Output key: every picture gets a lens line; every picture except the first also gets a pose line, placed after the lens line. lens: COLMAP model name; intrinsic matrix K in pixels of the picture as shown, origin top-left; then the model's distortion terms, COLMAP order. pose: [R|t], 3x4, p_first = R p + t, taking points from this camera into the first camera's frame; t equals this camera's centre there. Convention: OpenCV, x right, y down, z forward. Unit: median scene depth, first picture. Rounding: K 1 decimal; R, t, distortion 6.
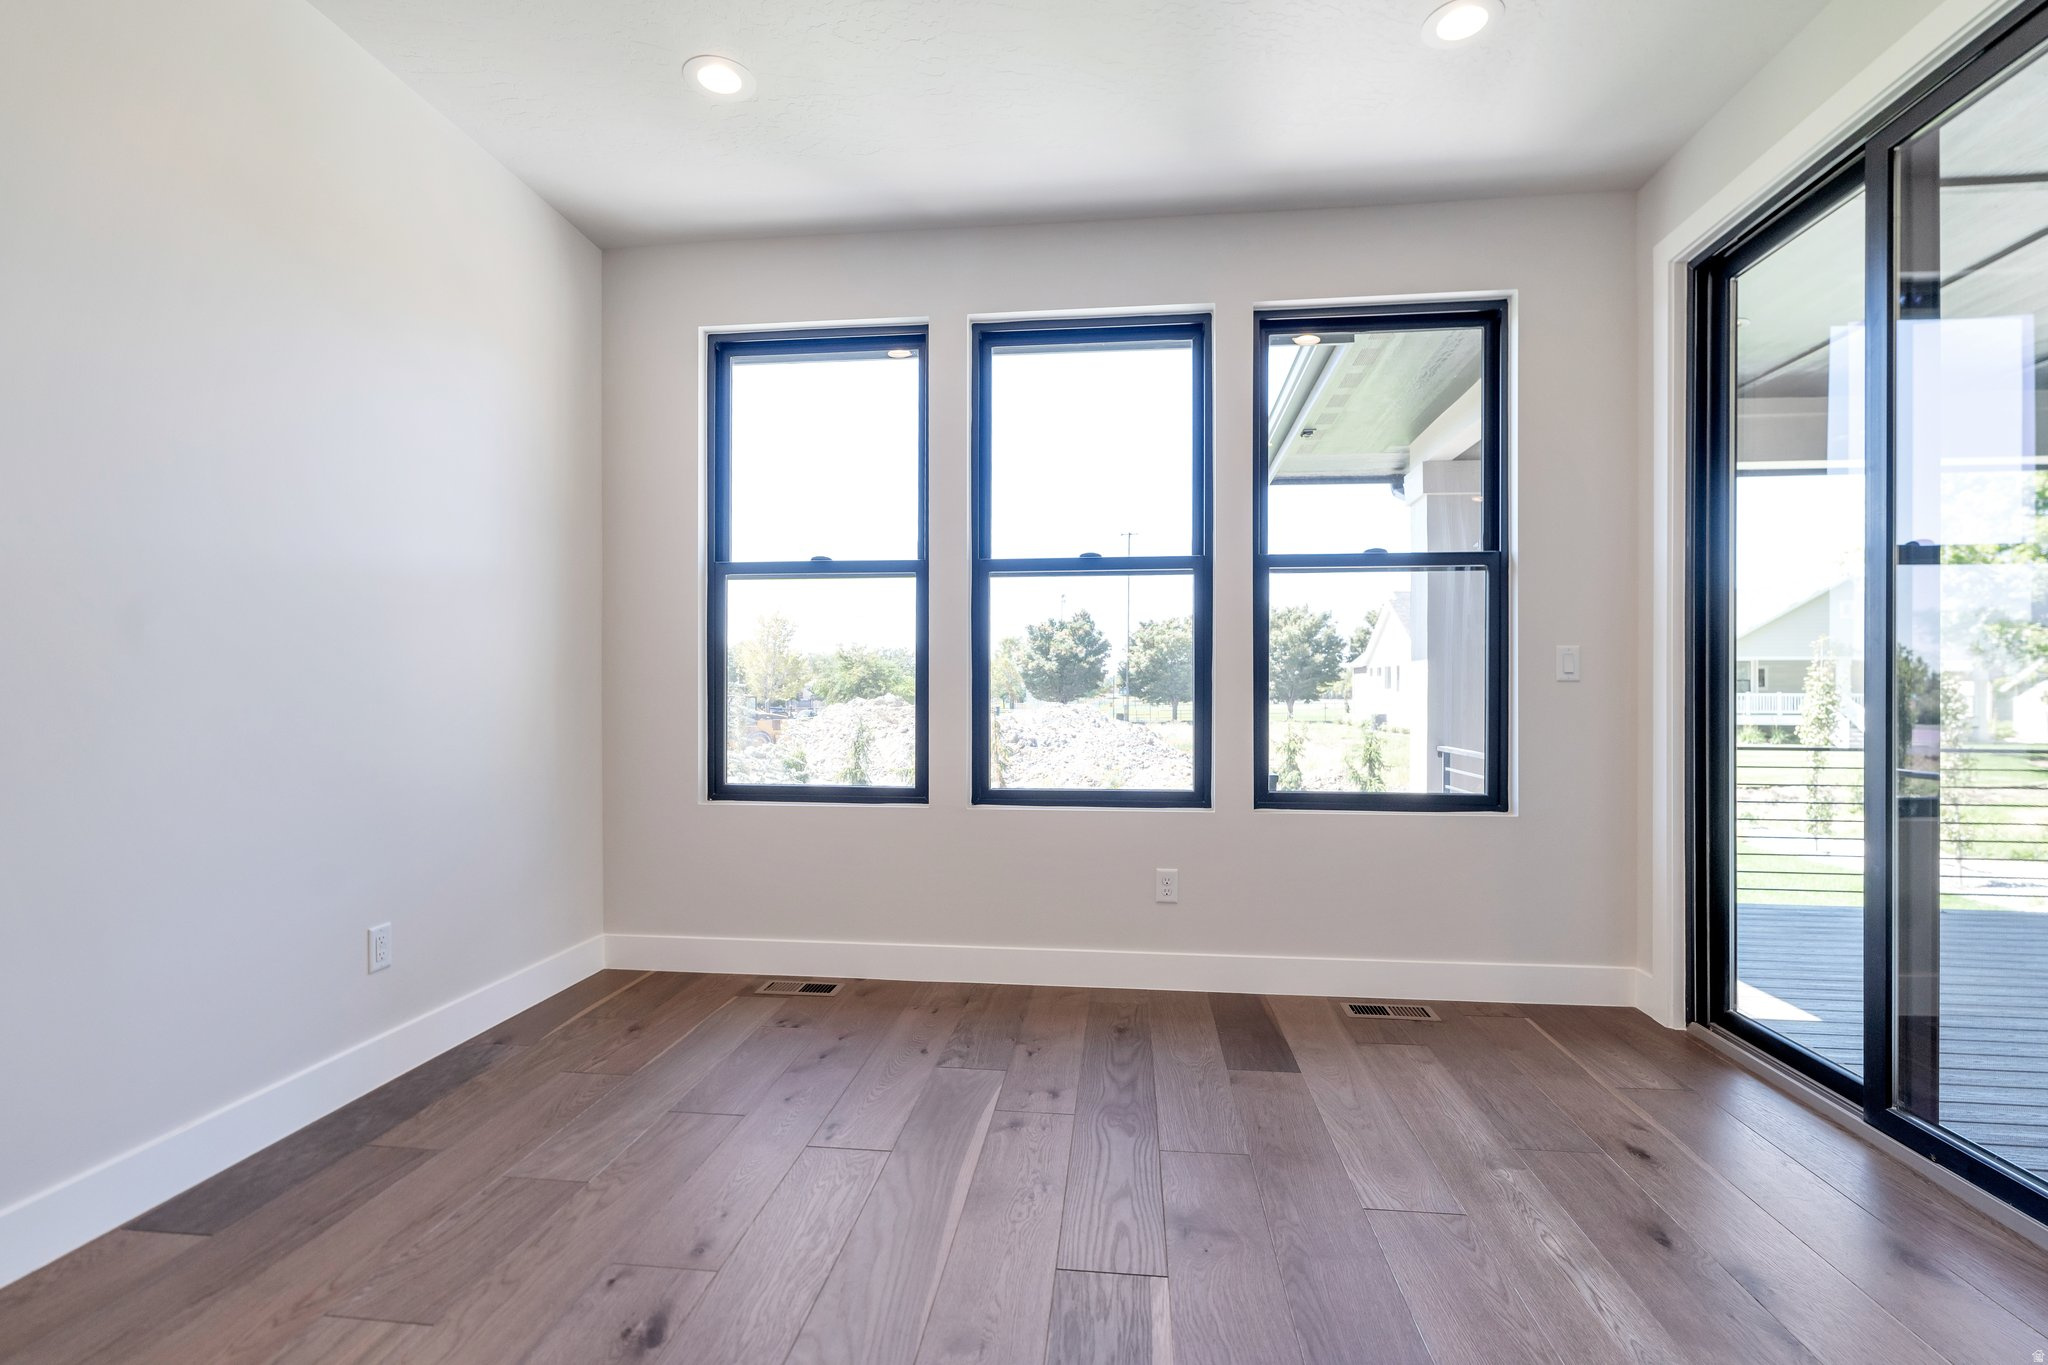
lens RADIAL K [[940.6, 0, 1011.2], [0, 940.6, 680.6], [0, 0, 1]] dist [-0.001684, -0.000166]
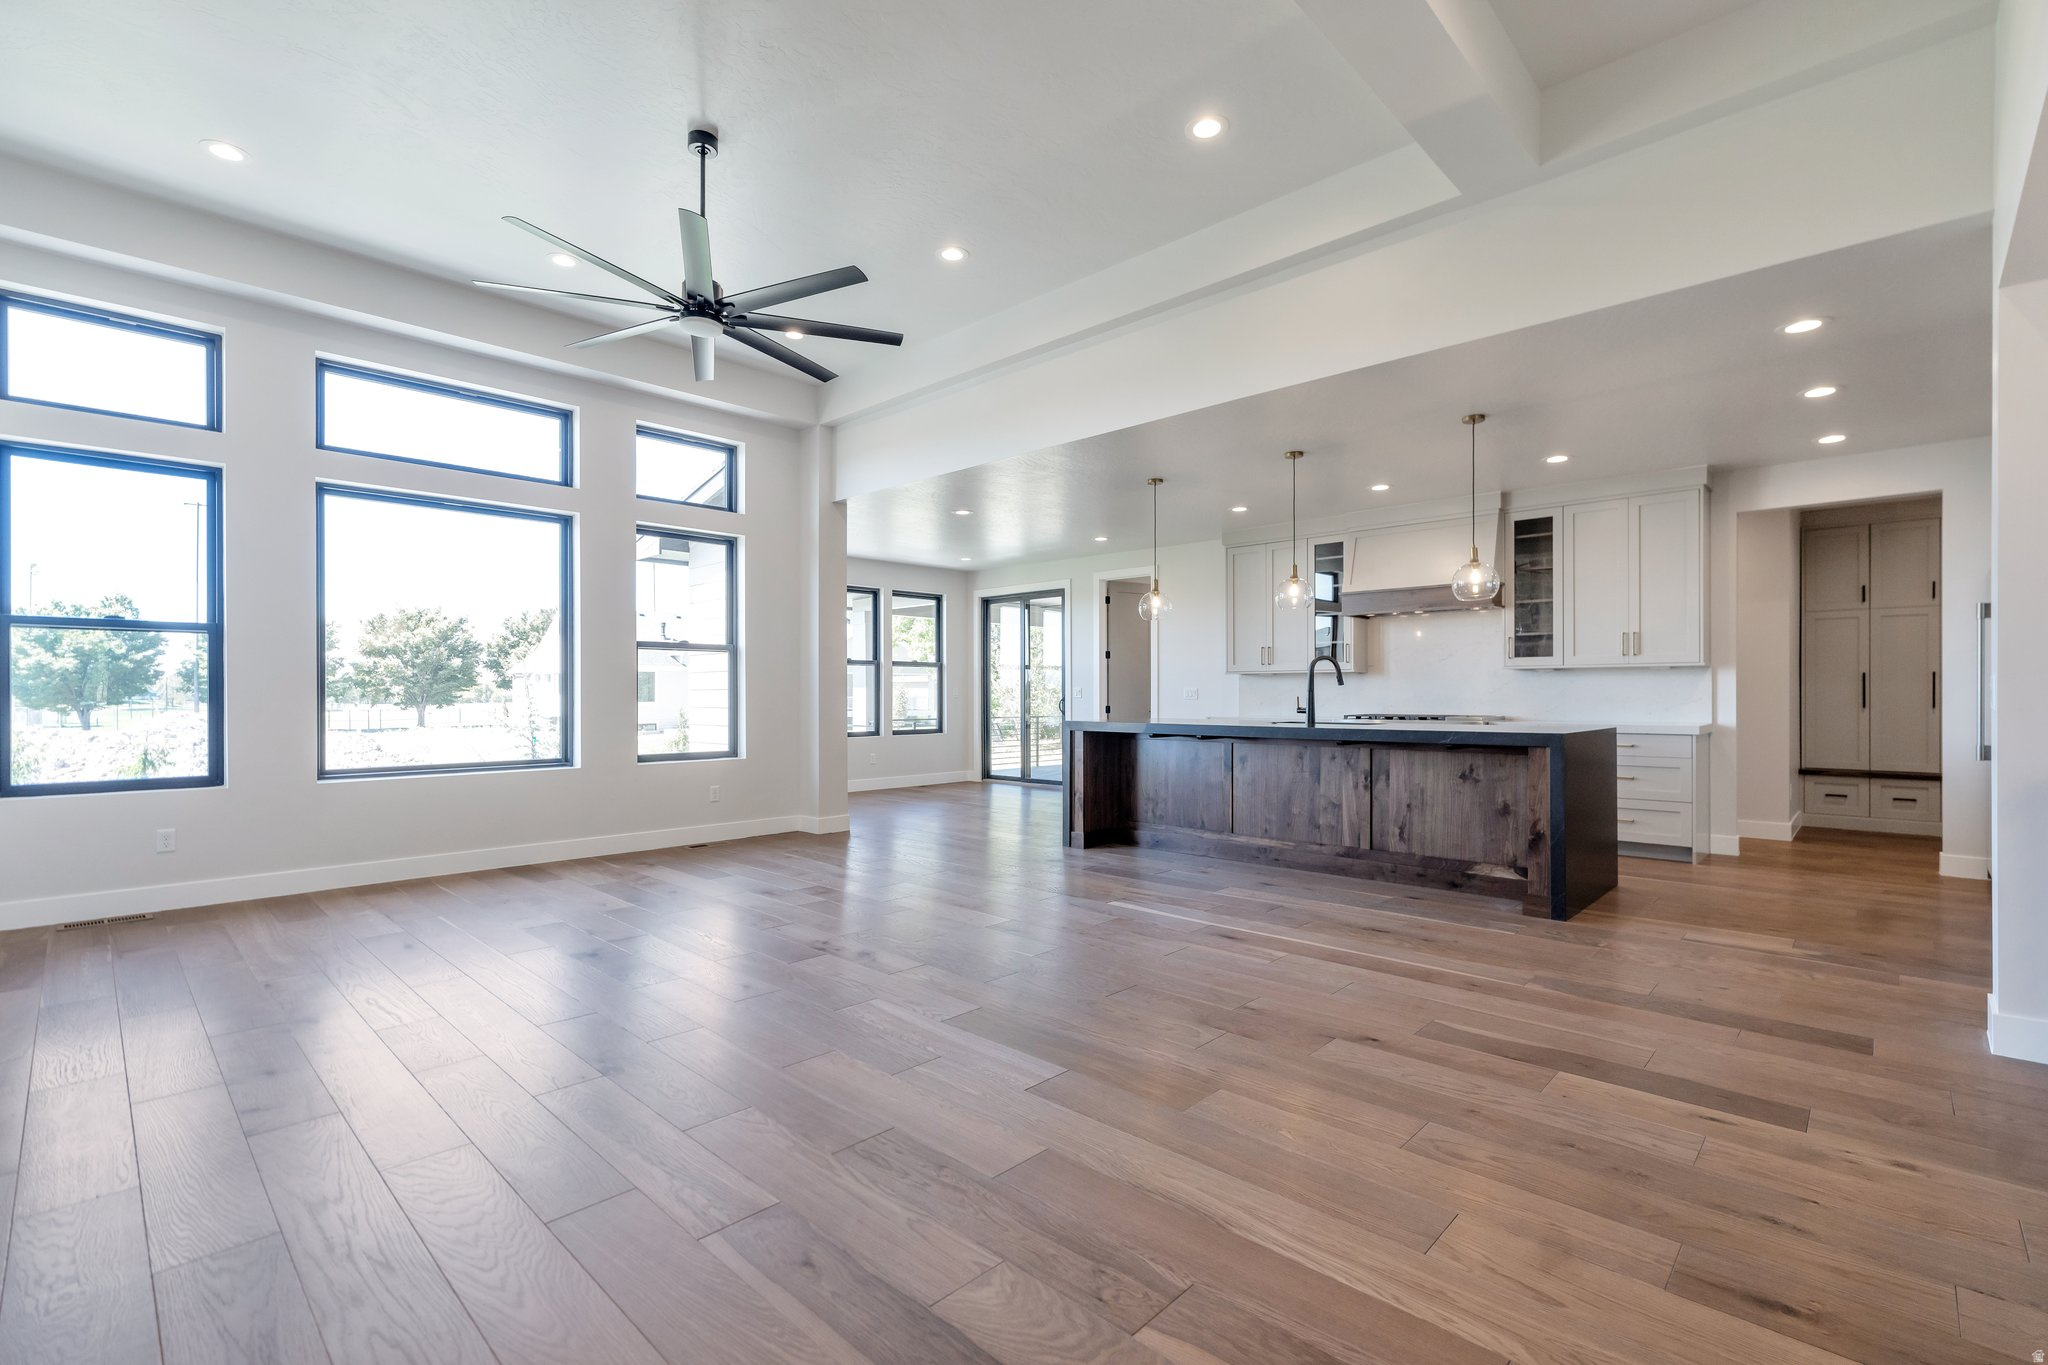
lens RADIAL K [[940.6, 0, 1011.2], [0, 940.6, 680.6], [0, 0, 1]] dist [-0.001684, -0.000166]
pose [[0.611536, 0.008821, 0.791167, -0.095168], [-0.005859, 0.999961, -0.006620, -0.001908], [-0.791195, -0.000587, 0.611564, -0.063137]]
